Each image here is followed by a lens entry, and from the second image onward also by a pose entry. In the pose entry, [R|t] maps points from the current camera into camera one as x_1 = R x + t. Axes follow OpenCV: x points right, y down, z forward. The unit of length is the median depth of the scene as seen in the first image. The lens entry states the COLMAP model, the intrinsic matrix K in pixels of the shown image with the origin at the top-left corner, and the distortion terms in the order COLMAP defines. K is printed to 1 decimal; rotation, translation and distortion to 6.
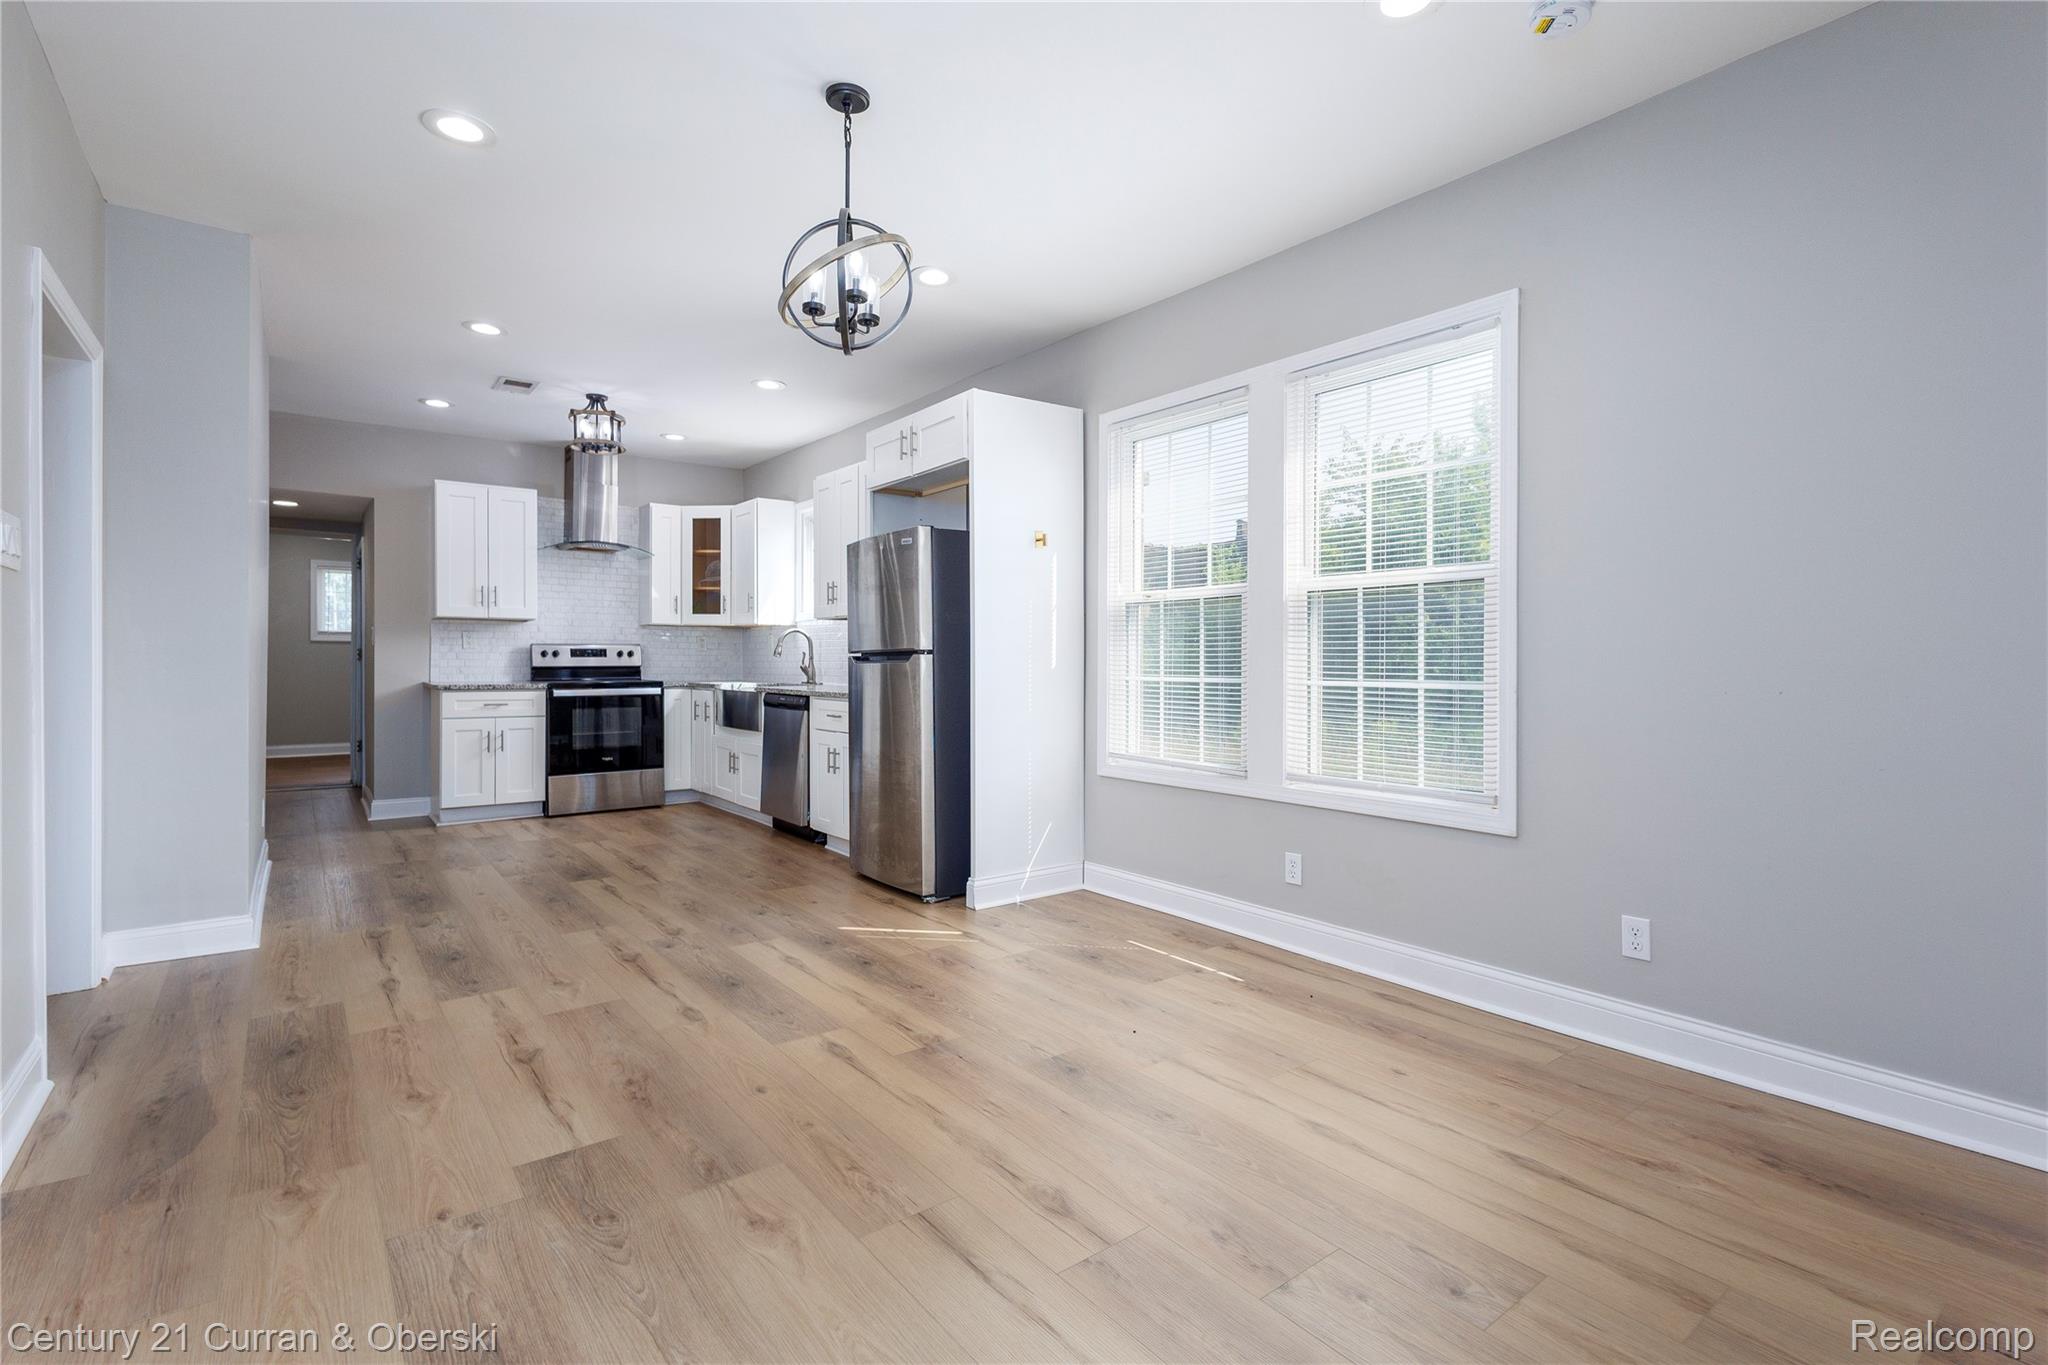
lens RADIAL K [[944.2, 0, 1024.5], [0, 944.2, 668.3], [0, 0, 1]] dist [0.004977, -0.000330]
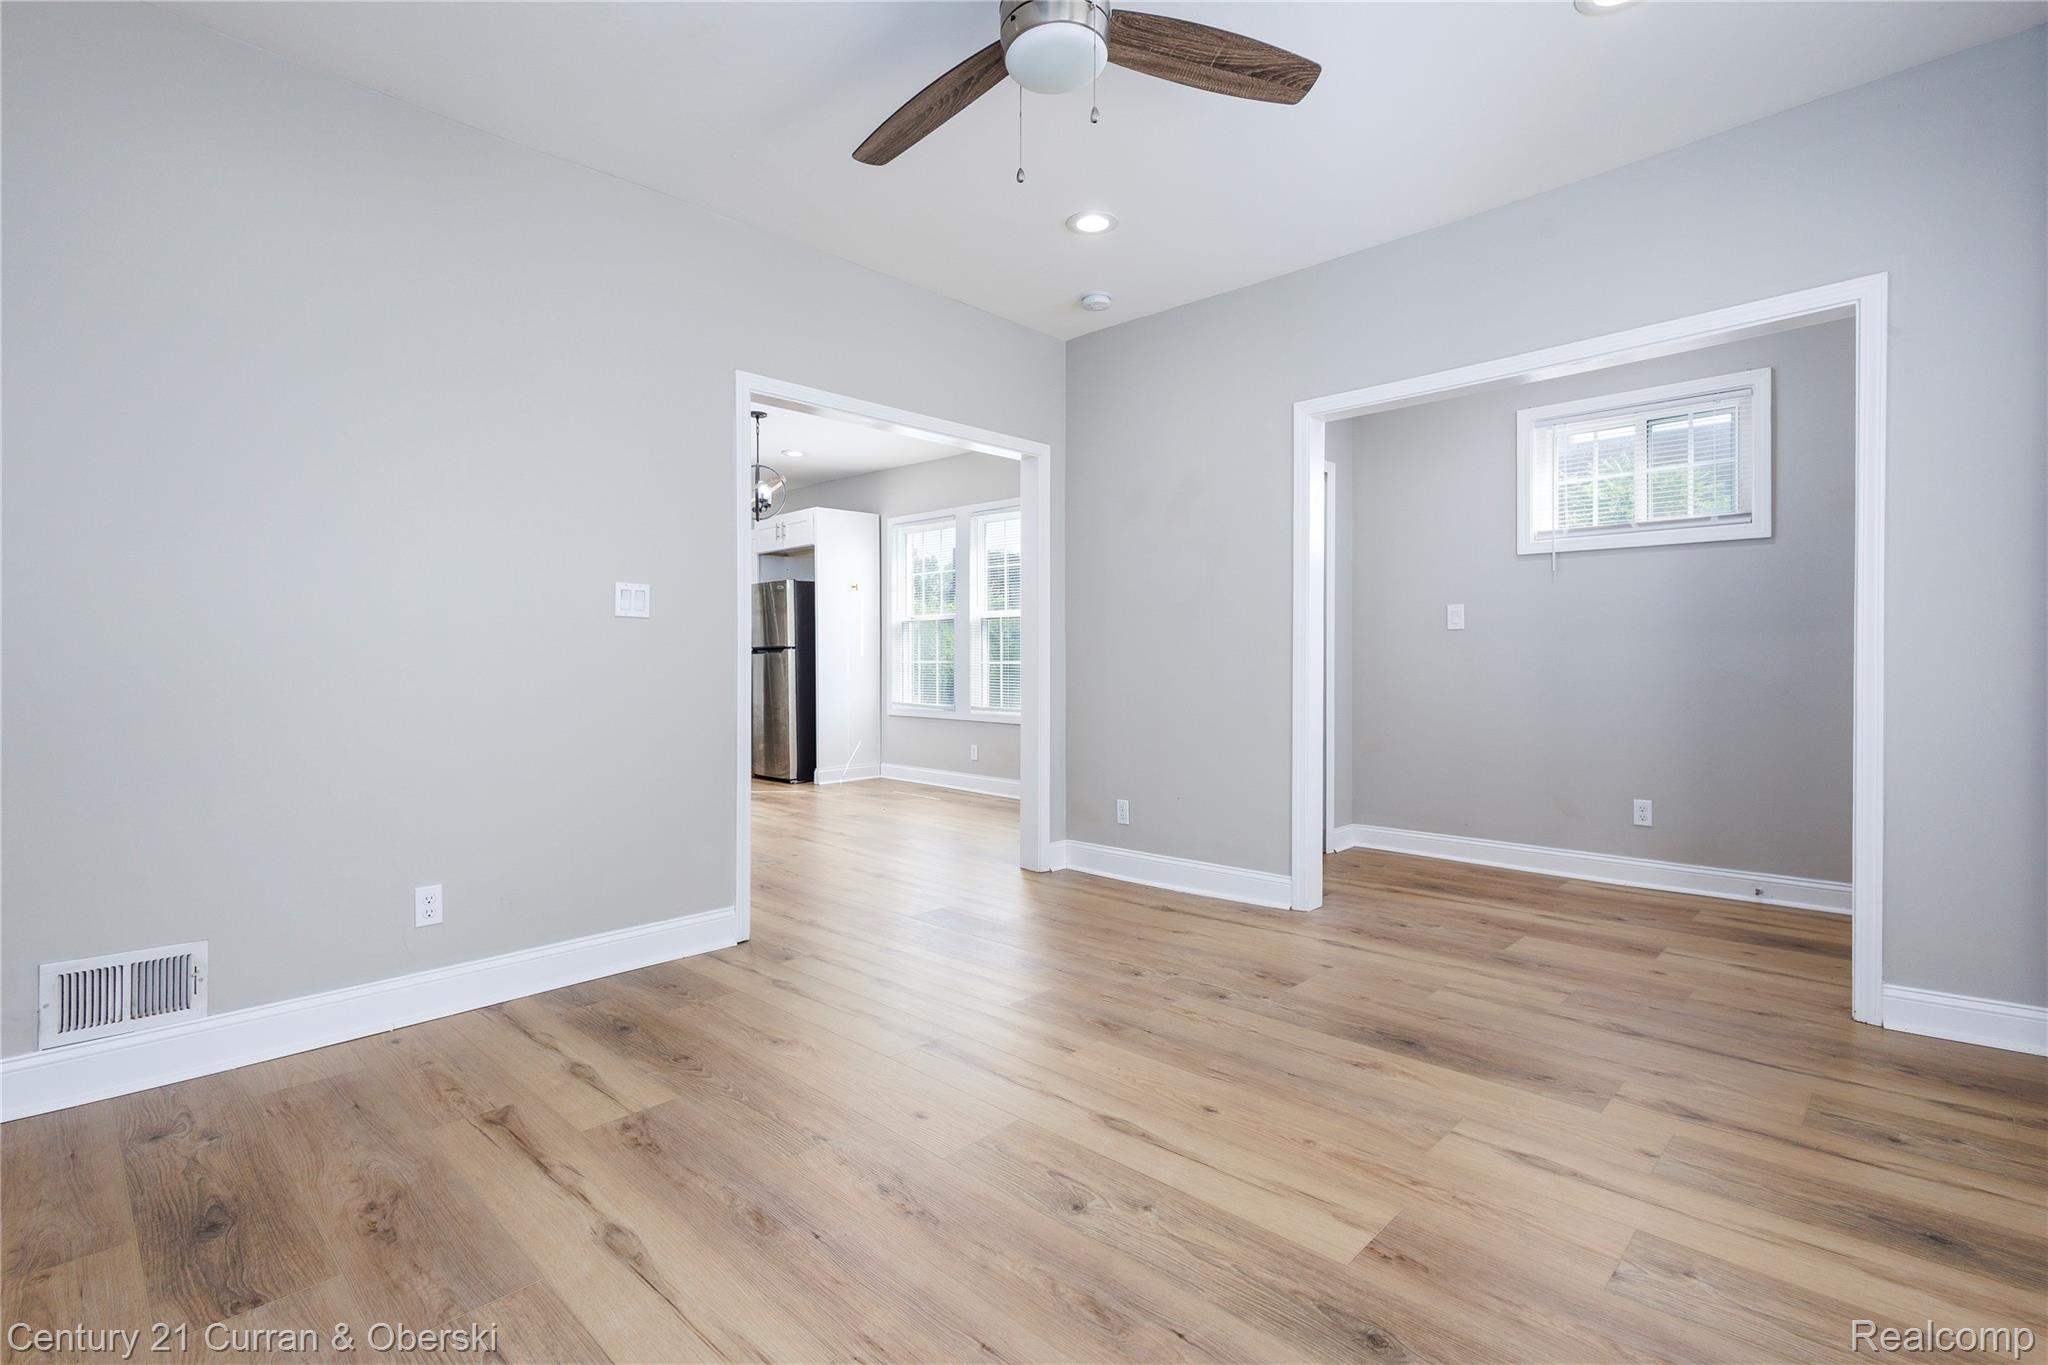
lens RADIAL K [[944.2, 0, 1008.2], [0, 944.2, 671.6], [0, 0, 1]] dist [0.004977, -0.000330]
pose [[0.992092, -0.002792, 0.125478, 0.083833], [0.001755, 0.999963, 0.008379, 0.014563], [-0.125497, -0.008093, 0.992061, -0.875022]]
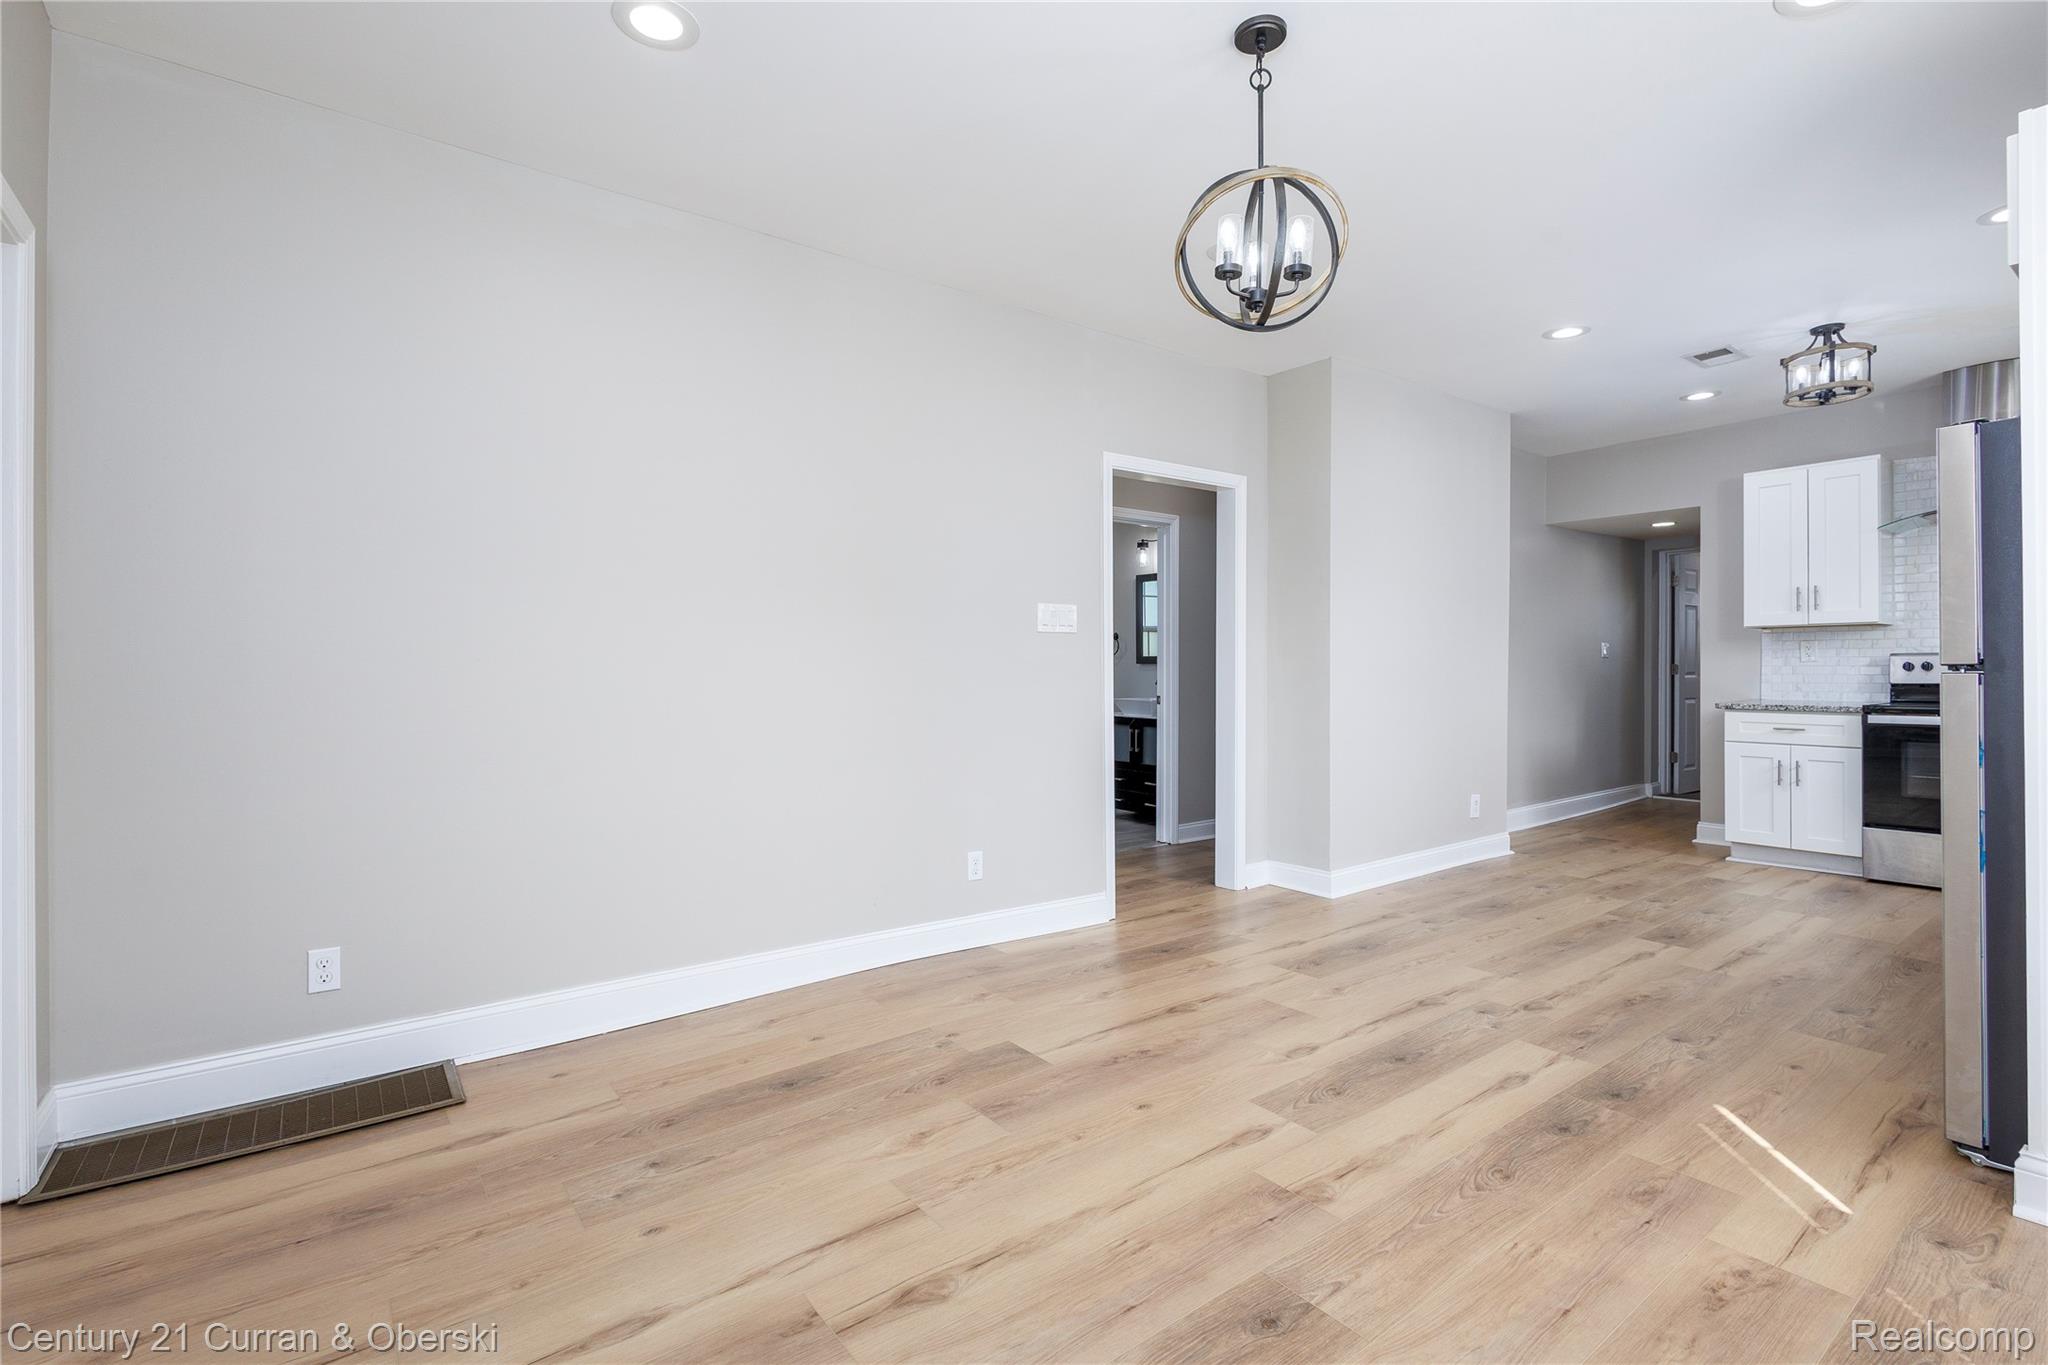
lens RADIAL K [[944.2, 0, 1025.1], [0, 944.2, 658.9], [0, 0, 1]] dist [0.004977, -0.000330]
pose [[-0.015890, -0.013113, -0.999788, 0.418148], [-0.004456, 0.999905, -0.013044, -0.013847], [0.999864, 0.004248, -0.015947, 0.492465]]
